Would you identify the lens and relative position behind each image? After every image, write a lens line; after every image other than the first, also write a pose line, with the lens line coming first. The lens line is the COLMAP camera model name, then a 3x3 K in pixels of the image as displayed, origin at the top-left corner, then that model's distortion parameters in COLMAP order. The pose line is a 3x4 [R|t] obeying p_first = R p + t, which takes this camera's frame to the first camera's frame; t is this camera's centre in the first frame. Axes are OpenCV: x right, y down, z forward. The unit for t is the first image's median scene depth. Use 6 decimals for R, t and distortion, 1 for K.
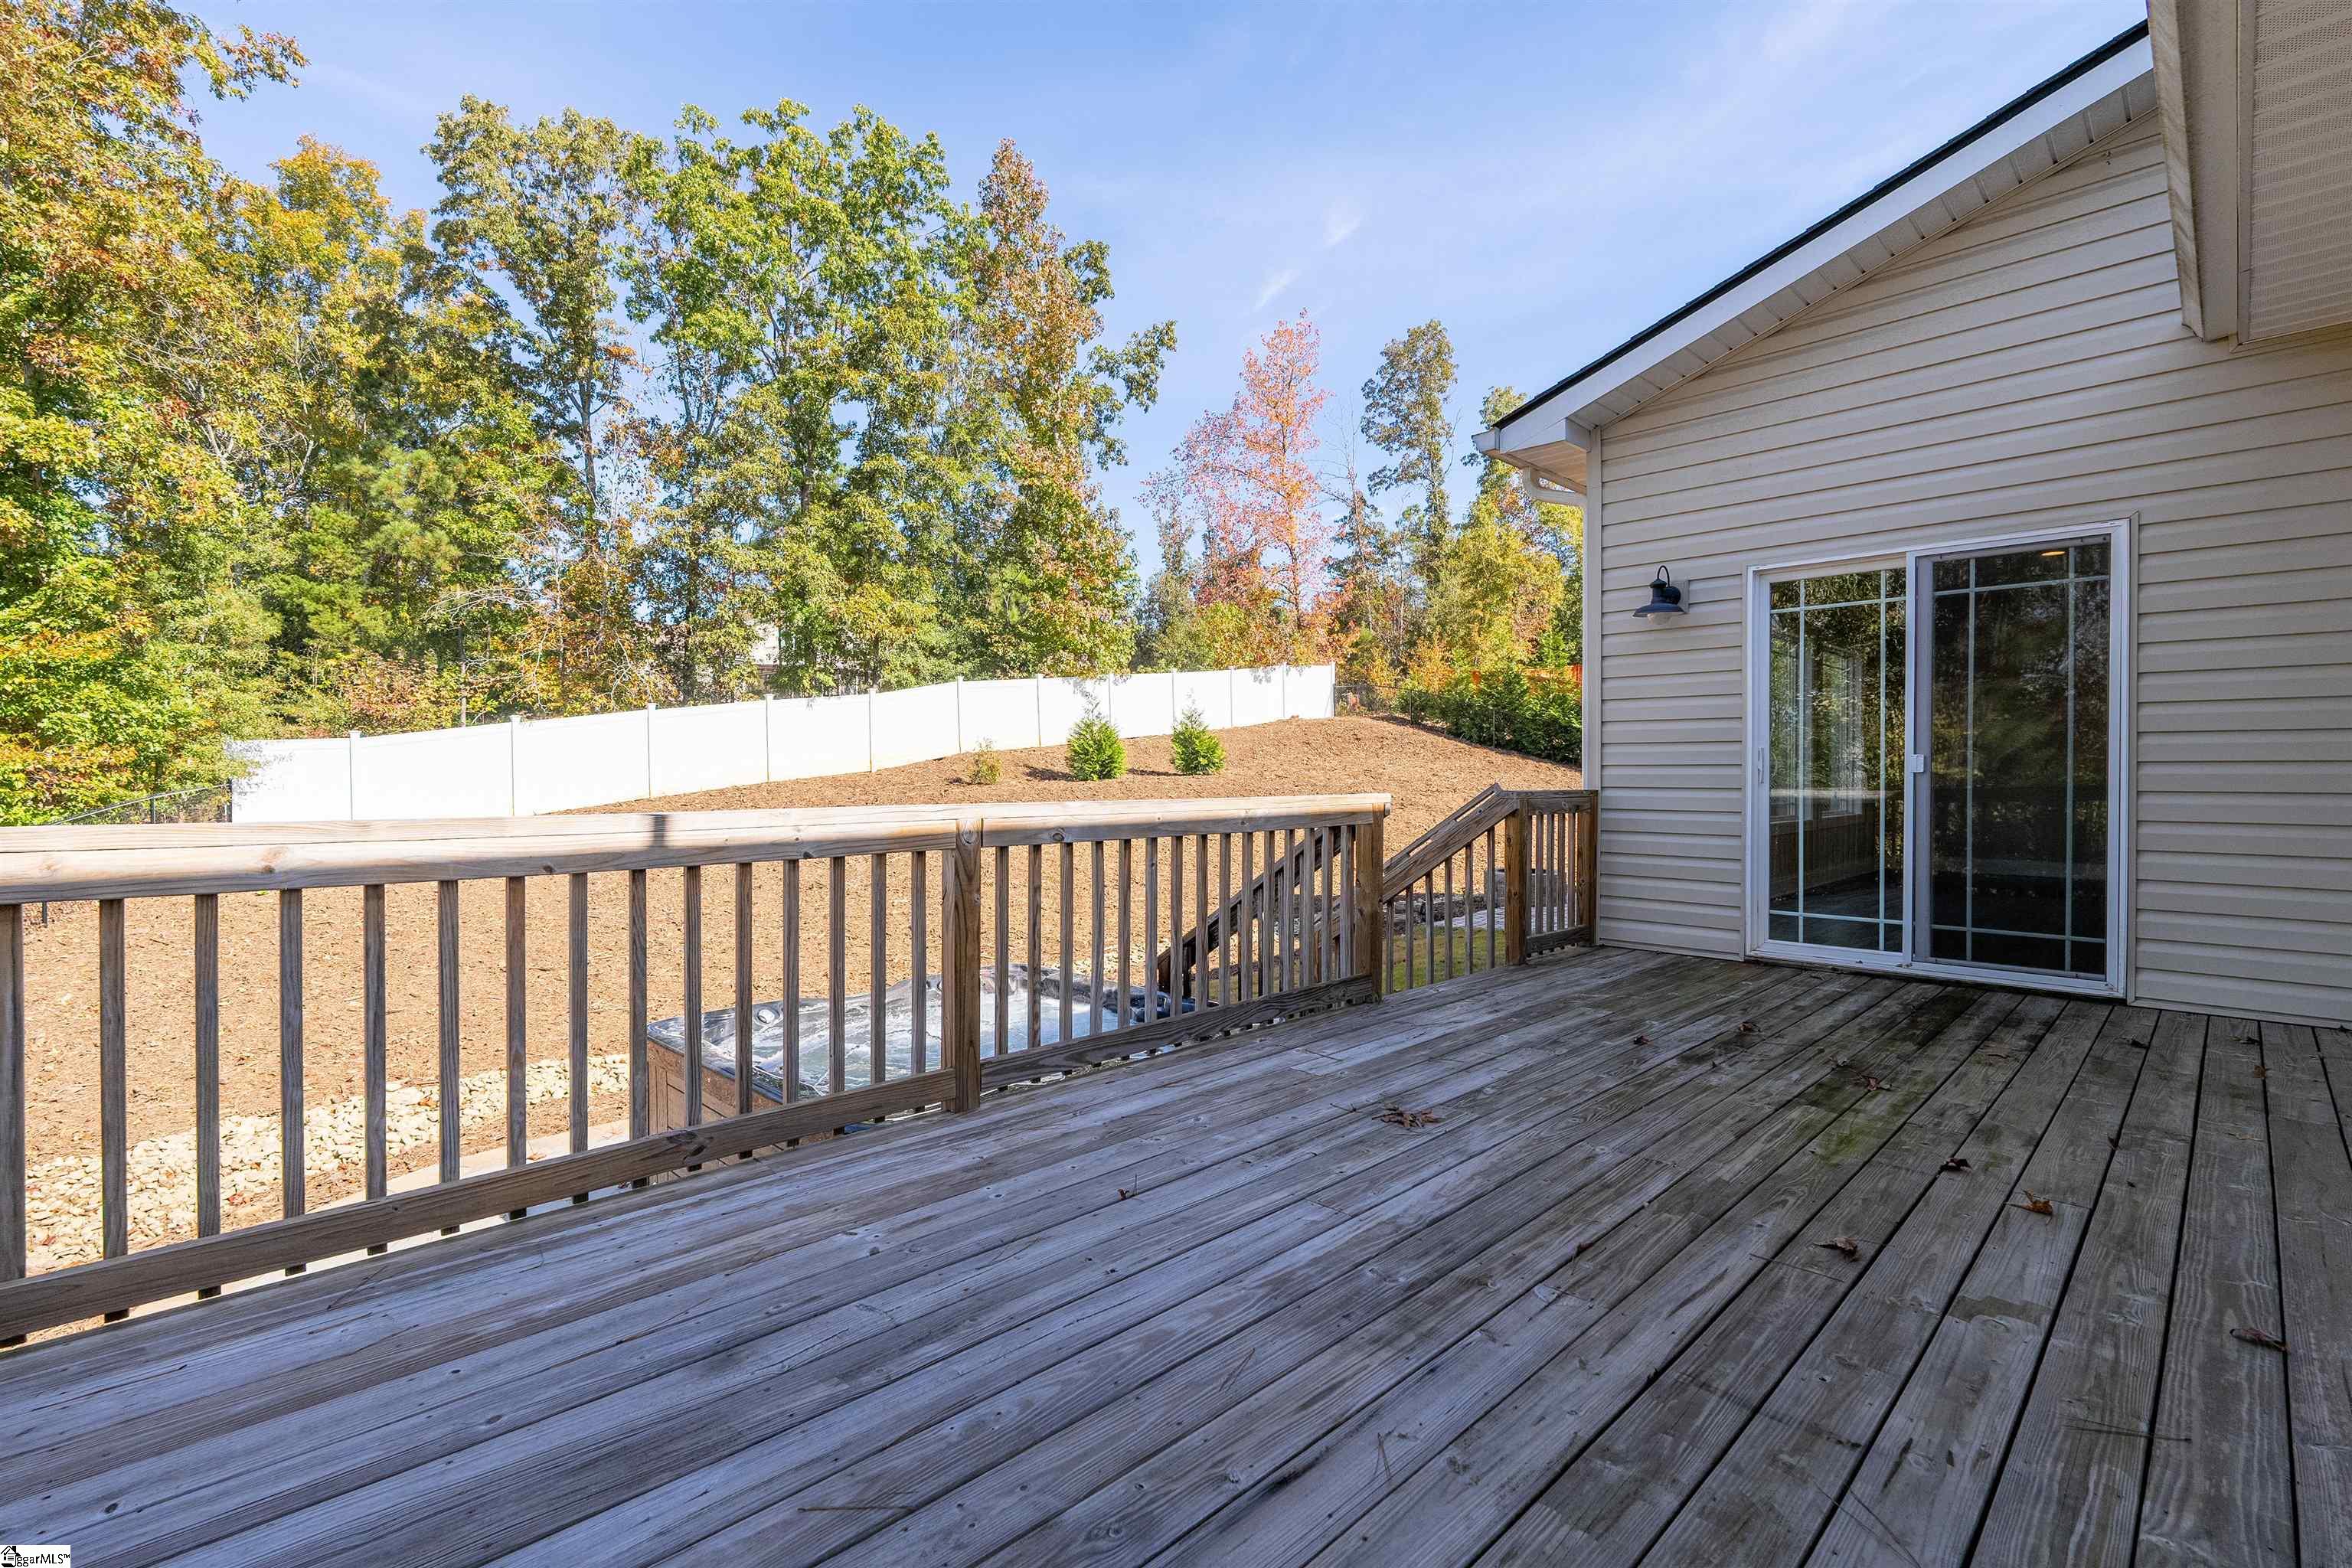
lens RADIAL K [[1030.4, 0, 1176.0], [0, 1030.4, 784.0], [0, 0, 1]] dist [-0.001133, -0.000186]
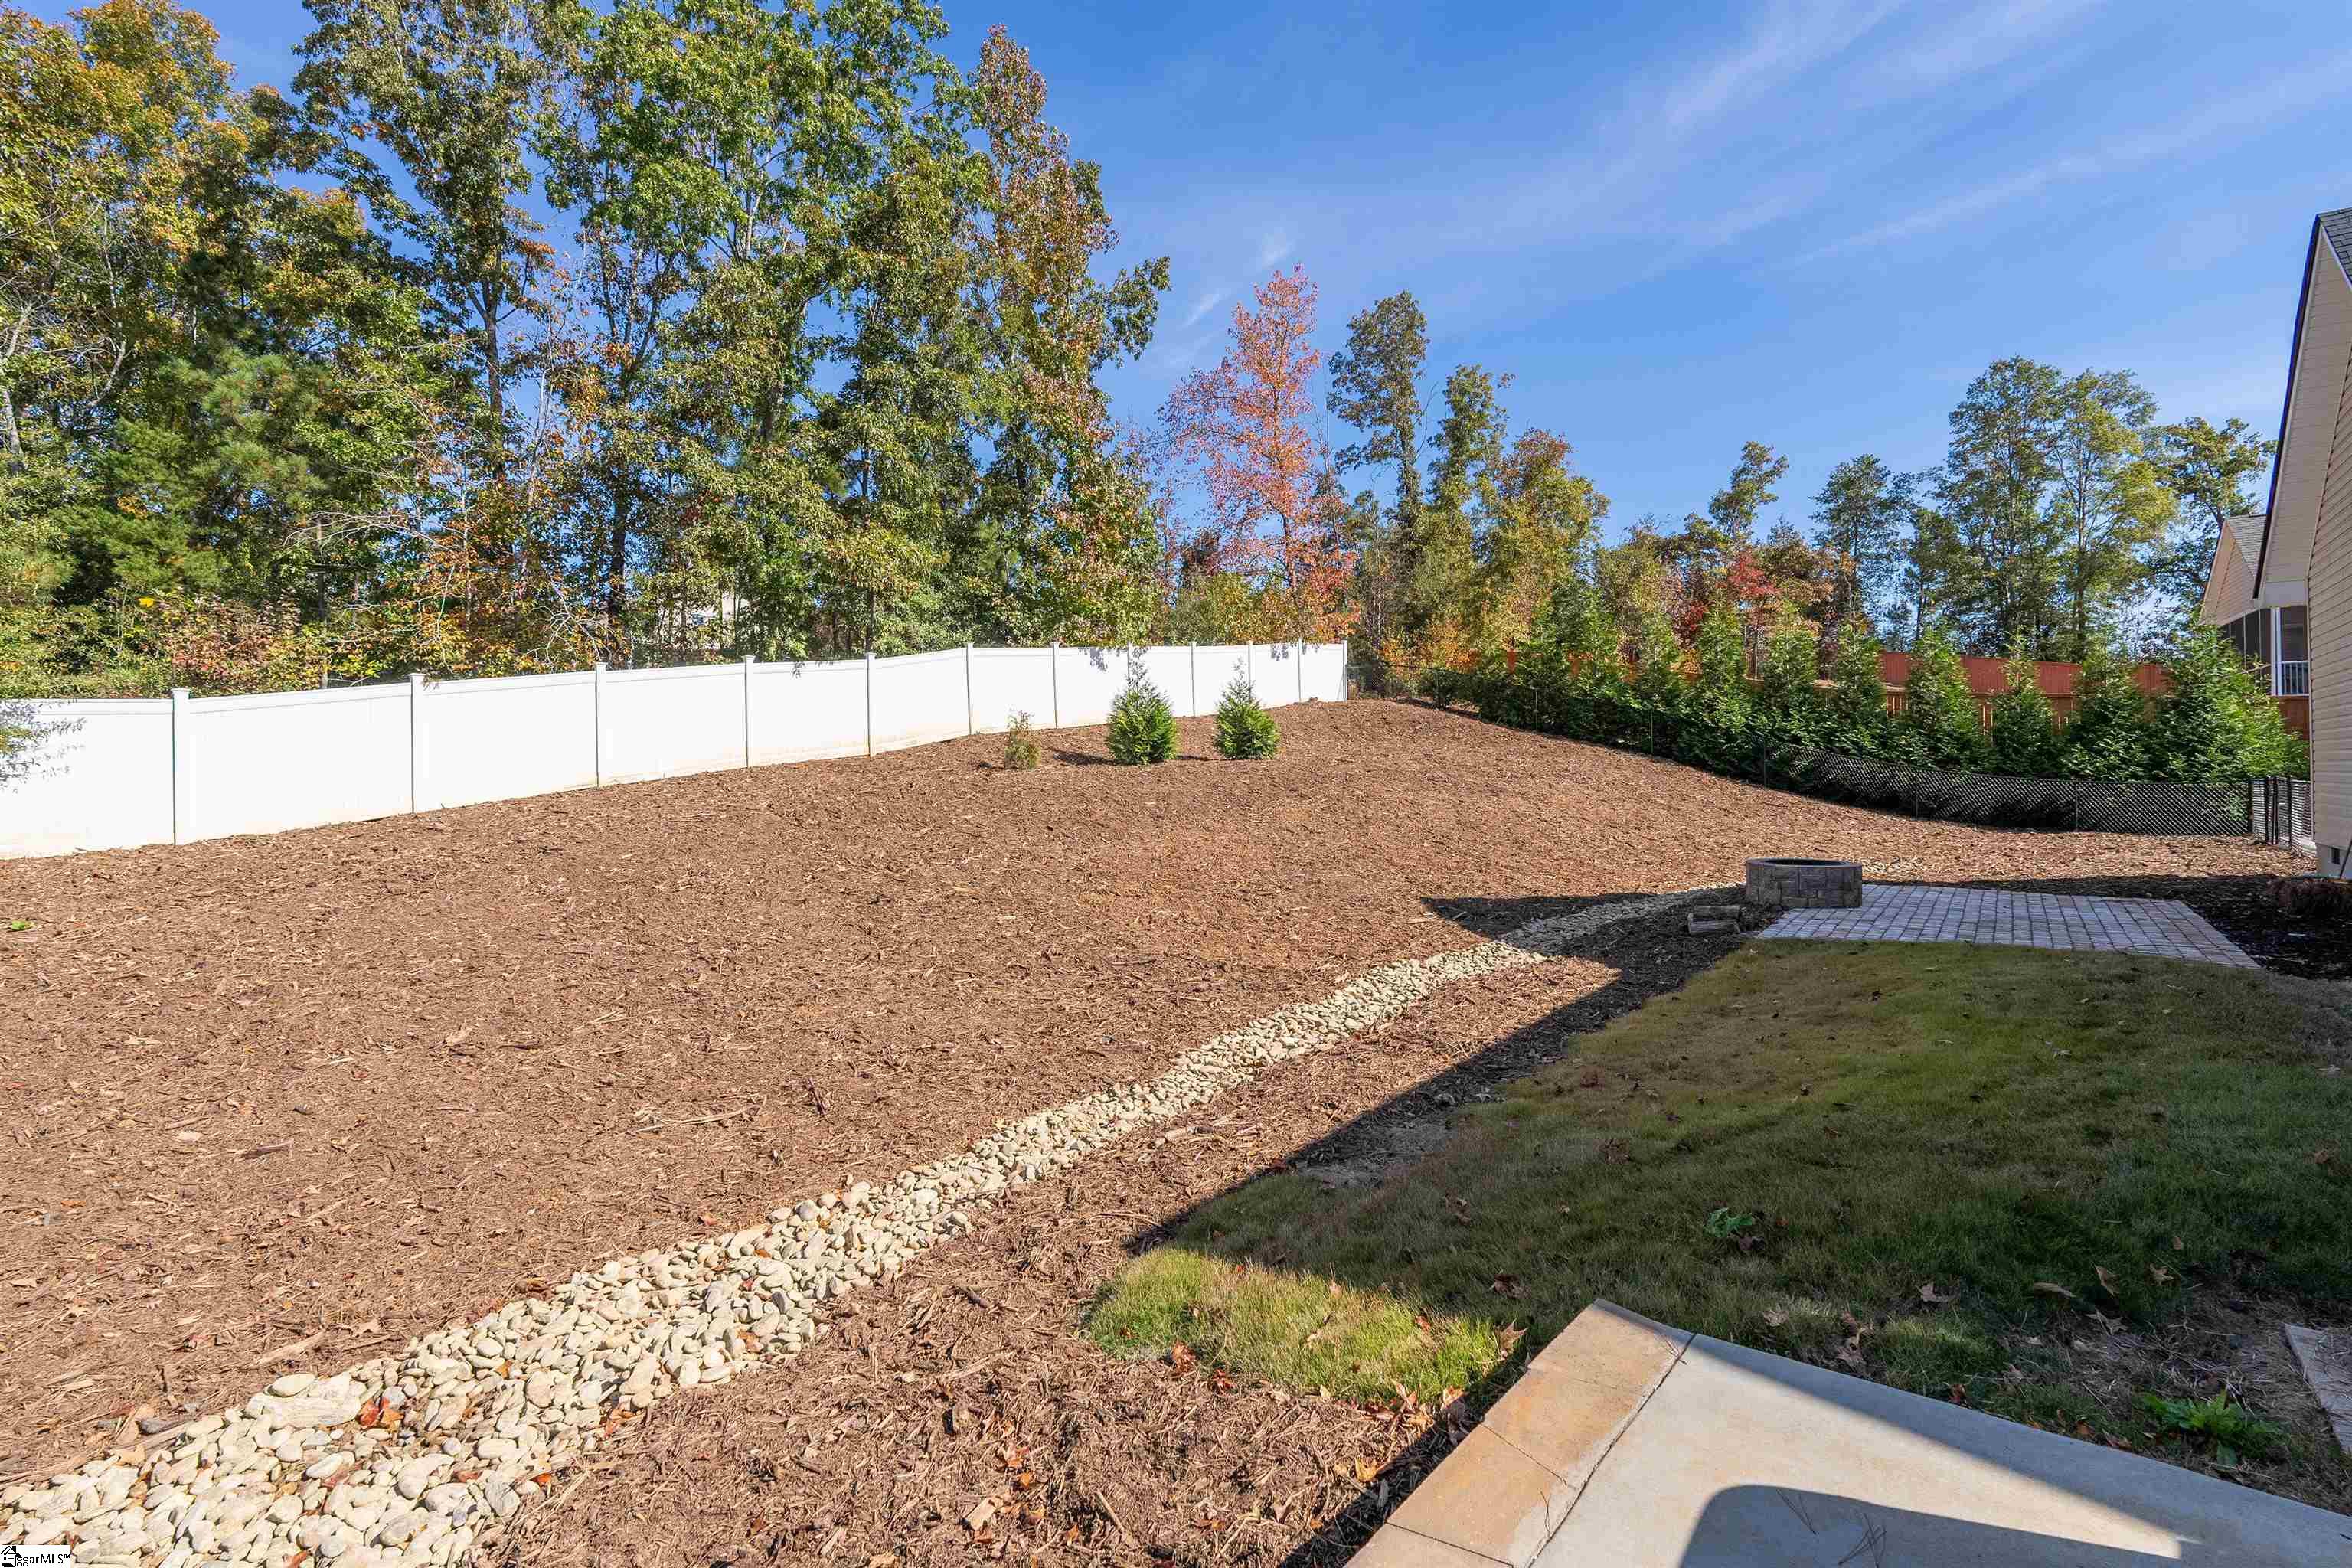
lens RADIAL K [[1044.7, 0, 1171.0], [0, 1044.7, 759.9], [0, 0, 1]] dist [-0.000071, -0.000754]
pose [[0.995844, -0.006421, 0.090850, -0.119190], [0.008821, 0.999622, -0.026033, 0.013145], [-0.090649, 0.026727, 0.995524, 0.145742]]
